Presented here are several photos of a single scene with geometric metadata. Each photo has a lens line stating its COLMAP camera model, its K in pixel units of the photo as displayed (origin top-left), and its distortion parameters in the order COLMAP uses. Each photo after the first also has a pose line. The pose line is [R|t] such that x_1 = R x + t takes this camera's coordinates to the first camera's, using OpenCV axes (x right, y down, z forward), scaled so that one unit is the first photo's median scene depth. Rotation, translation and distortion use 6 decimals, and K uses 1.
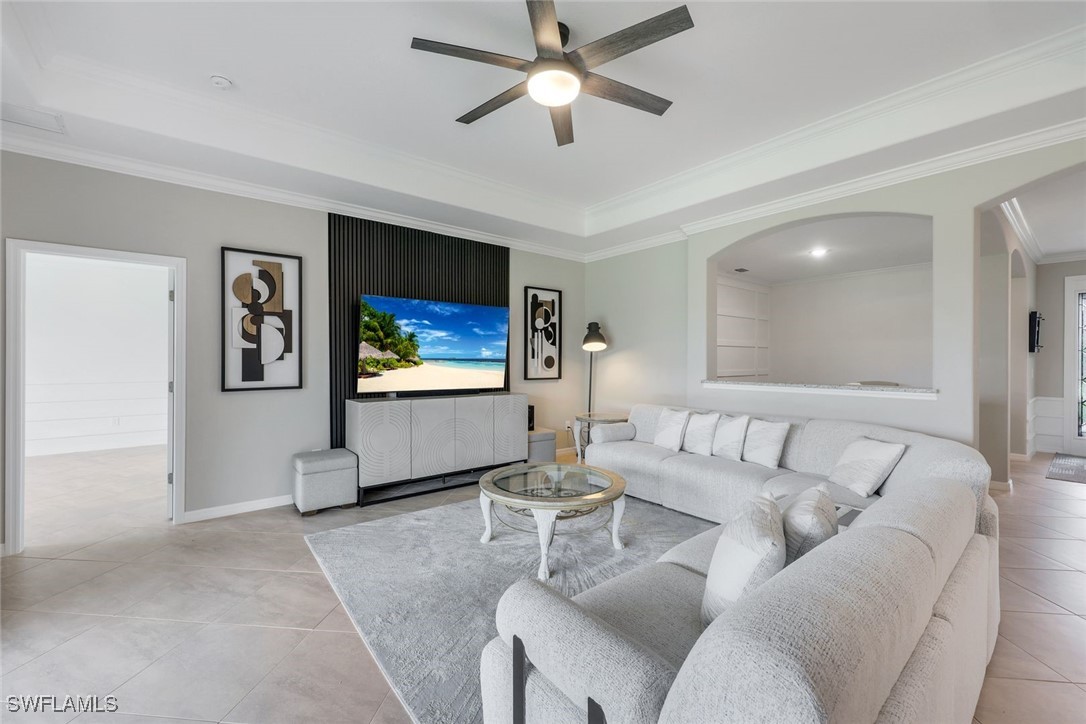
lens RADIAL K [[442.1, 0, 538.6], [0, 442.1, 361.6], [0, 0, 1]] dist [0.008700, 0.000340]
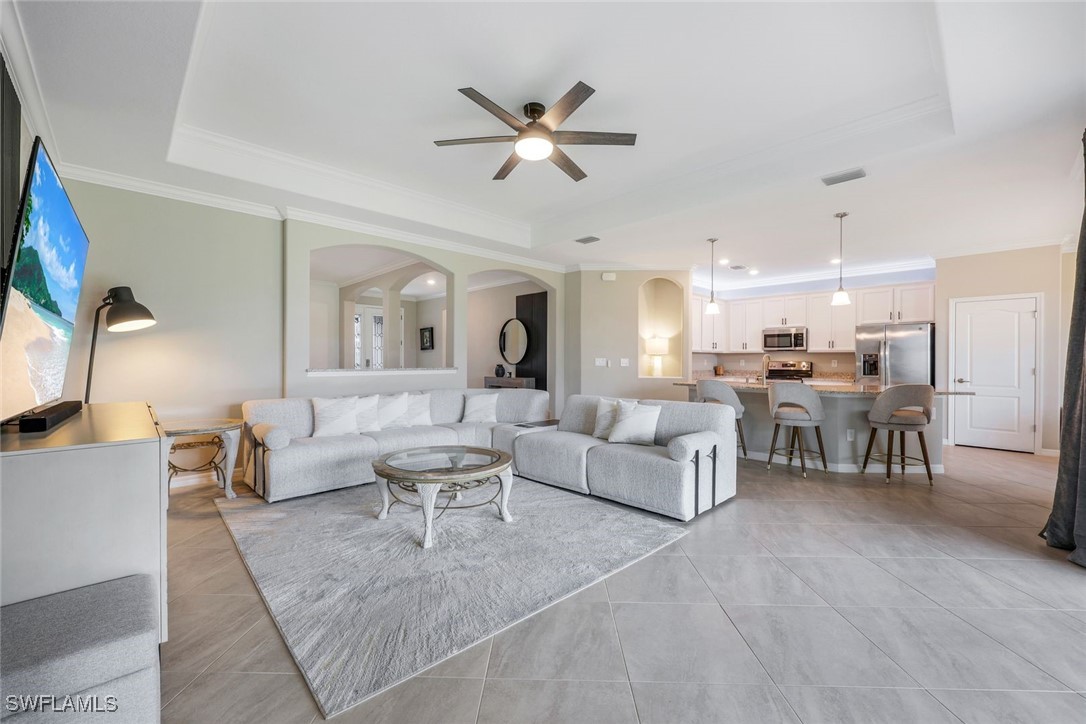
lens RADIAL K [[442.1, 0, 538.6], [0, 442.1, 361.6], [0, 0, 1]] dist [0.008700, 0.000340]
pose [[-0.086076, -0.004642, 0.996278, -0.953487], [0.002858, 0.999984, 0.004907, 0.029043], [-0.996284, 0.003270, -0.086062, 0.790534]]
